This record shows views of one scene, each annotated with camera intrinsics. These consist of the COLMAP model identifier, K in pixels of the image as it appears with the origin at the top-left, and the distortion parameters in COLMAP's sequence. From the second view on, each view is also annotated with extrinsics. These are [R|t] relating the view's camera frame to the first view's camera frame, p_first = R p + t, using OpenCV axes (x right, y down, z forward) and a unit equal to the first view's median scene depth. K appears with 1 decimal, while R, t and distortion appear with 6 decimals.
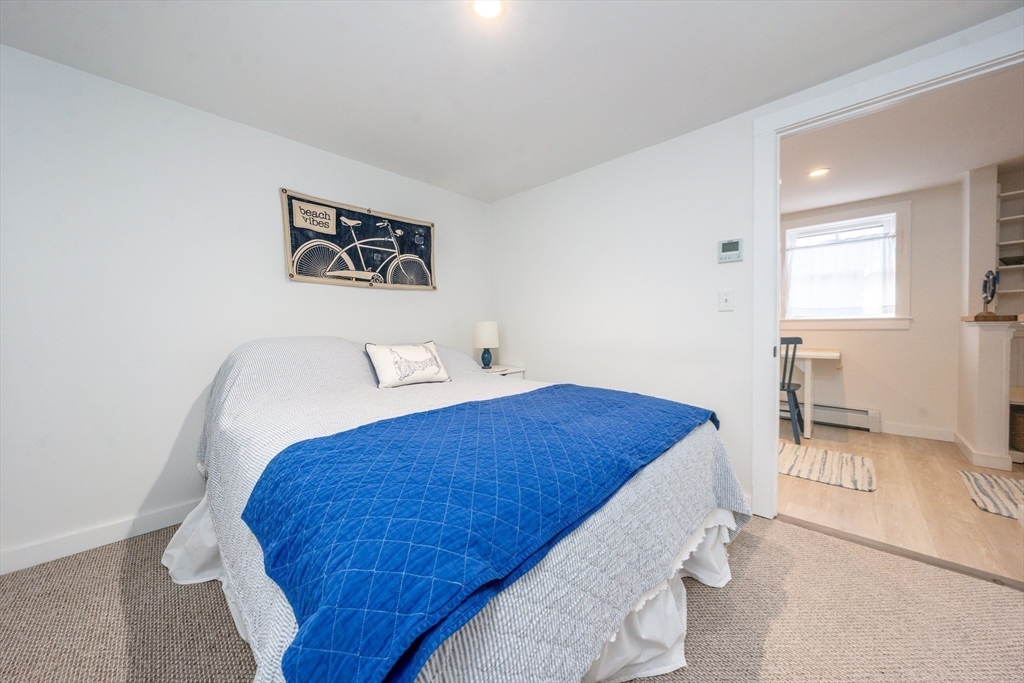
lens RADIAL K [[356.2, 0, 513.3], [0, 356.2, 338.1], [0, 0, 1]] dist [-0.001502, -0.000201]
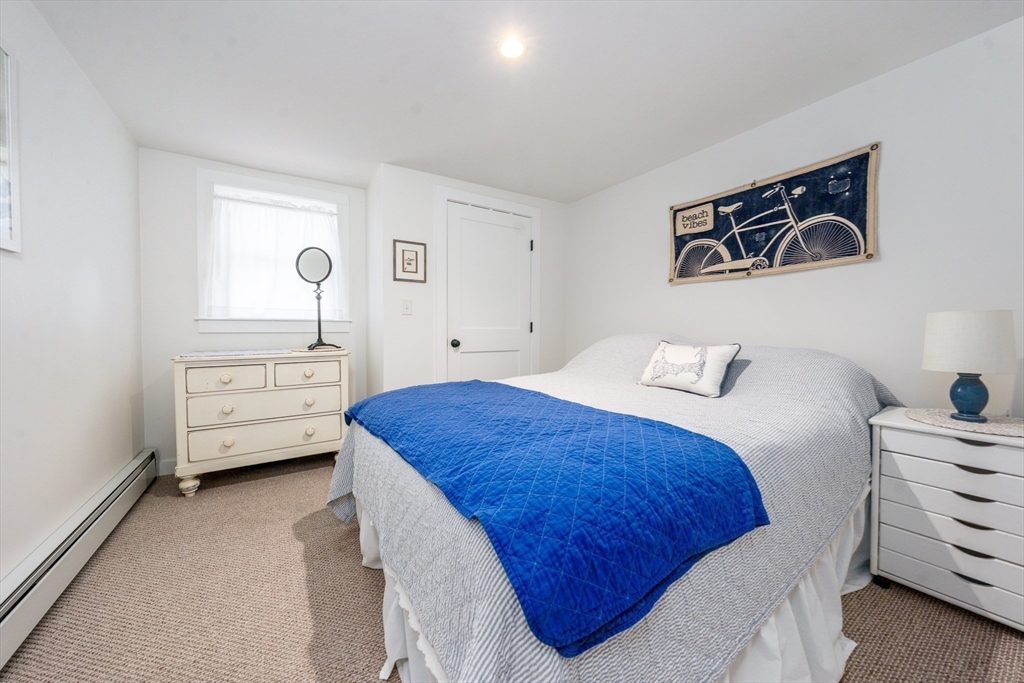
lens RADIAL K [[356.2, 0, 512.6], [0, 356.2, 337.0], [0, 0, 1]] dist [-0.001502, -0.000201]
pose [[-0.213305, 0.031146, -0.976489, 0.530127], [-0.032811, 0.998700, 0.039021, -0.016585], [0.976435, 0.040363, -0.212005, 0.640158]]
